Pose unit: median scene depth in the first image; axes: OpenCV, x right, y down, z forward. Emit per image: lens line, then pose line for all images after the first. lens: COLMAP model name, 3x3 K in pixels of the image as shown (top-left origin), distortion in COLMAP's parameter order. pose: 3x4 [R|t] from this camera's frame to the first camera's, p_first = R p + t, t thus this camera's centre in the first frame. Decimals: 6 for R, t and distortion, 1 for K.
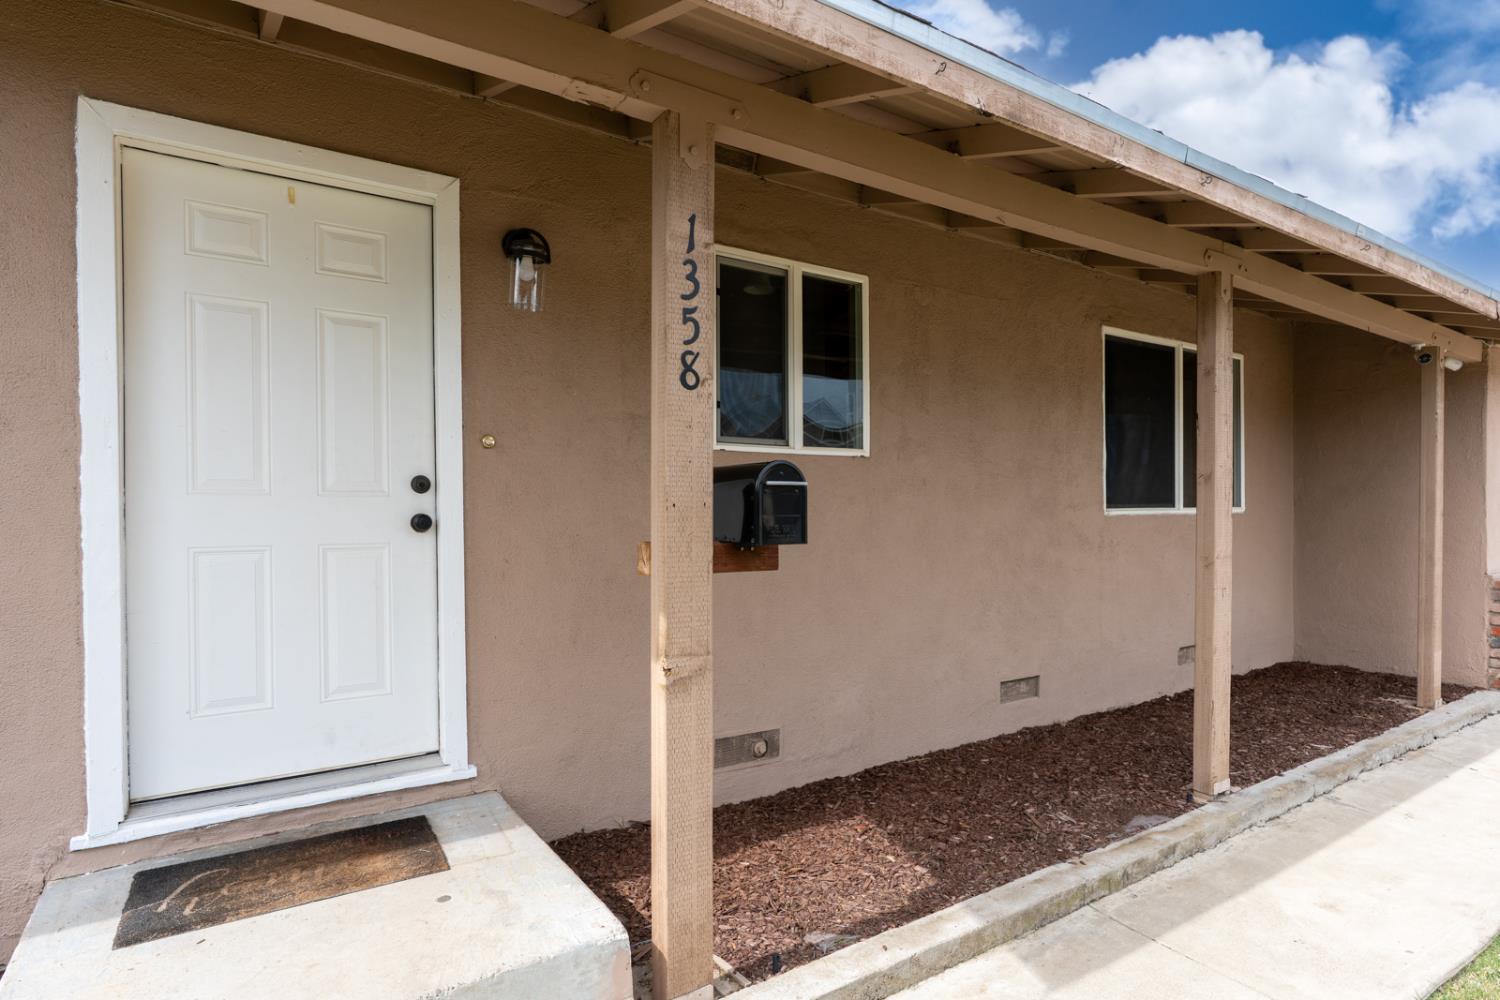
lens RADIAL K [[776.1, 0, 757.8], [0, 776.1, 524.2], [0, 0, 1]] dist [-0.002473, 0.000257]
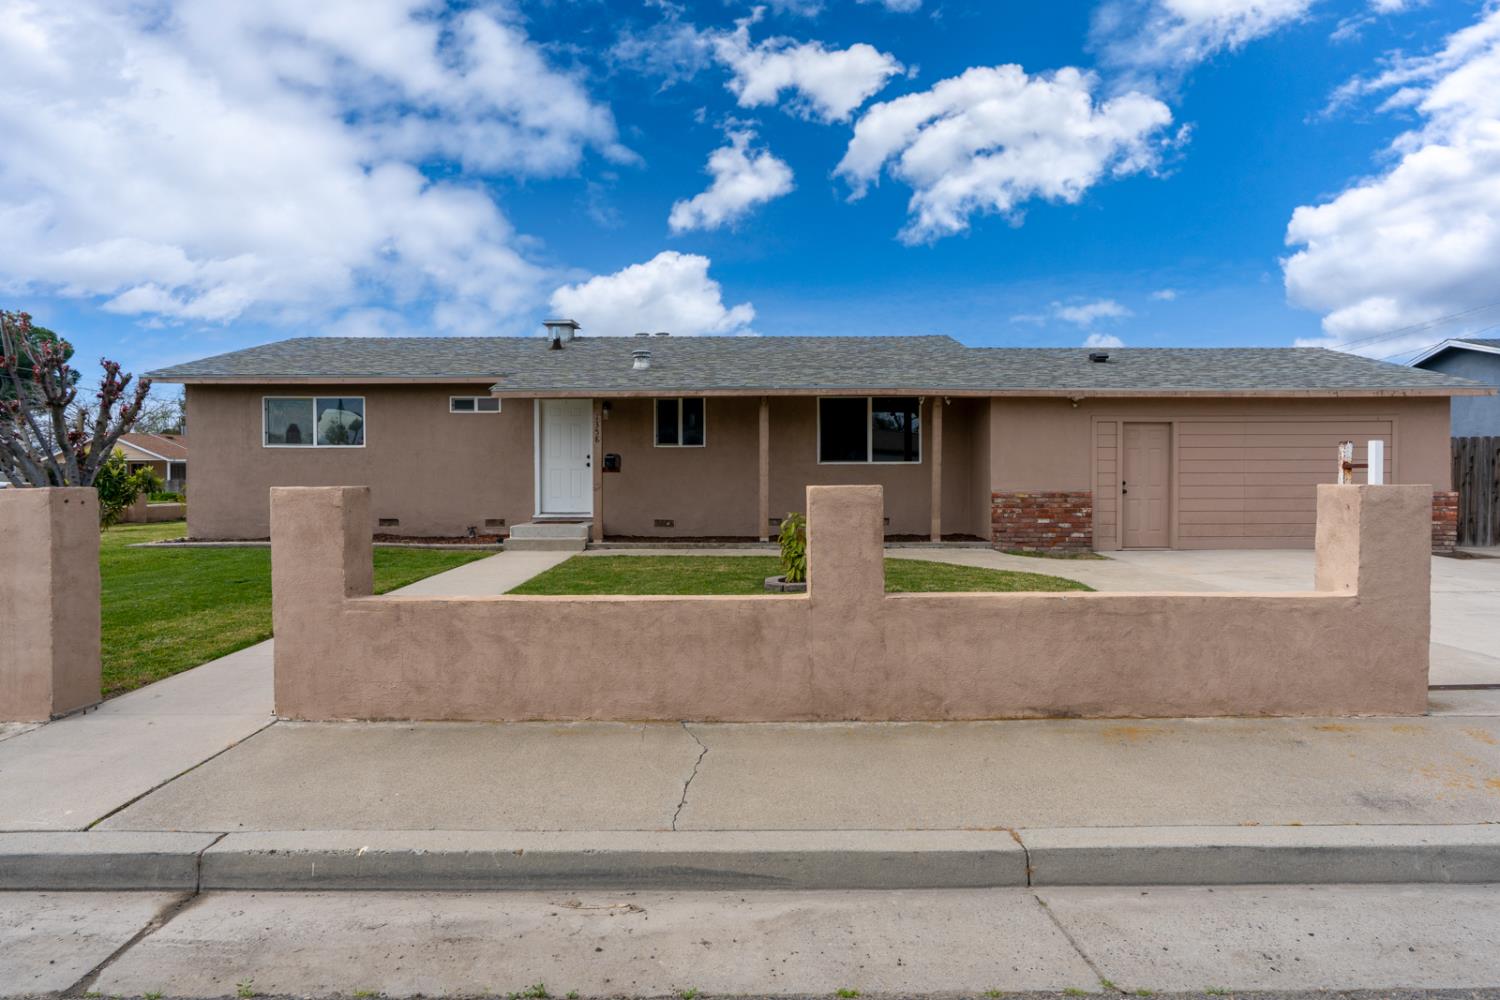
lens RADIAL K [[742.3, 0, 753.0], [0, 742.3, 489.9], [0, 0, 1]] dist [-0.003848, 0.000126]
pose [[0.834218, 0.017158, -0.551167, 2.451224], [-0.011721, 0.999842, 0.013385, 0.067095], [0.551309, -0.004706, 0.834288, -1.894670]]
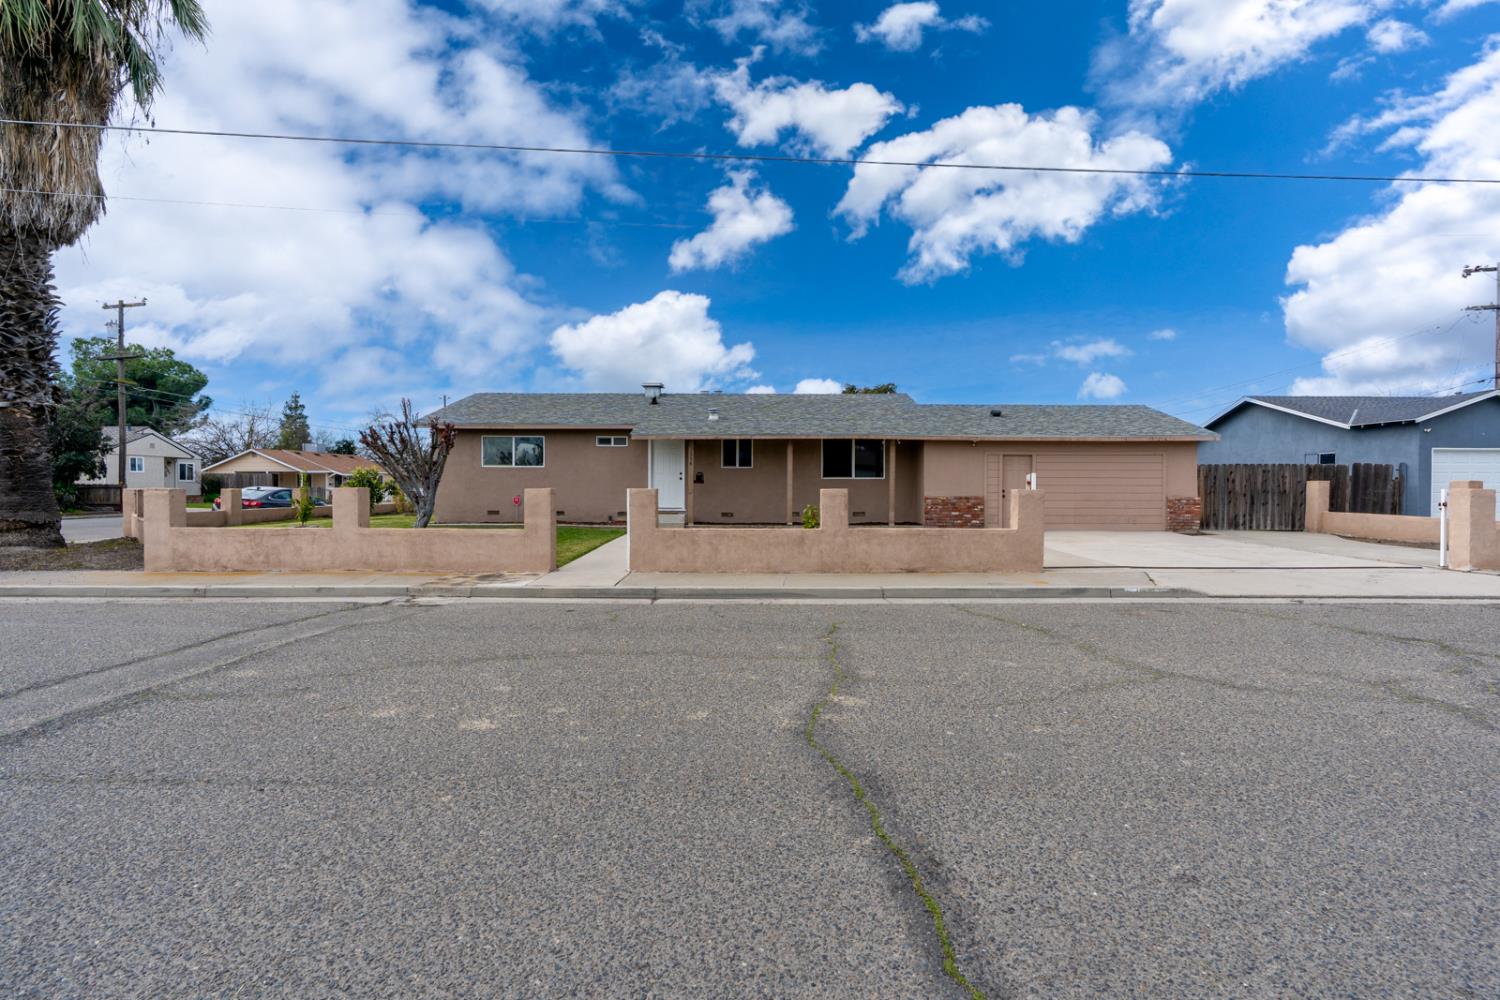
lens RADIAL K [[676.0, 0, 756.5], [0, 676.0, 497.1], [0, 0, 1]] dist [-0.004125, 0.000476]
pose [[0.832281, 0.019755, -0.554002, 3.308451], [-0.016493, 0.999805, 0.010874, 0.083270], [0.554109, 0.000087, 0.832444, -3.538681]]
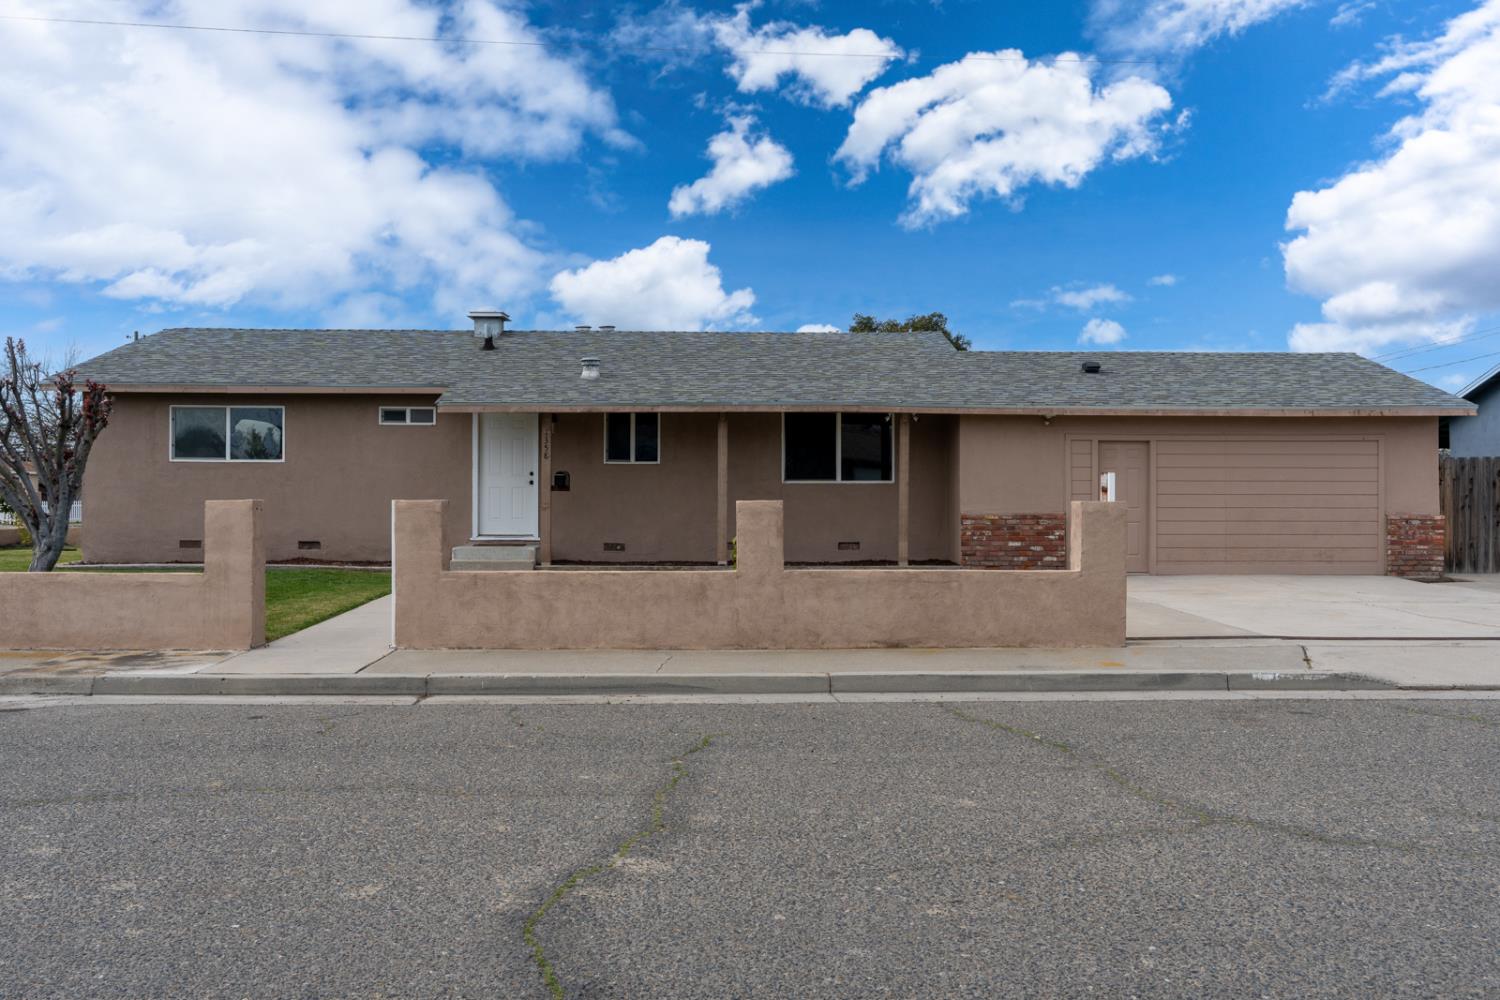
lens RADIAL K [[1215.3, 0, 751.5], [0, 1215.3, 497.5], [0, 0, 1]] dist [0.010983, -0.003242]
pose [[0.846400, 0.010818, -0.532438, 3.548467], [-0.016013, 0.999859, -0.005141, 0.082133], [0.532307, 0.012877, 0.846454, -3.449037]]
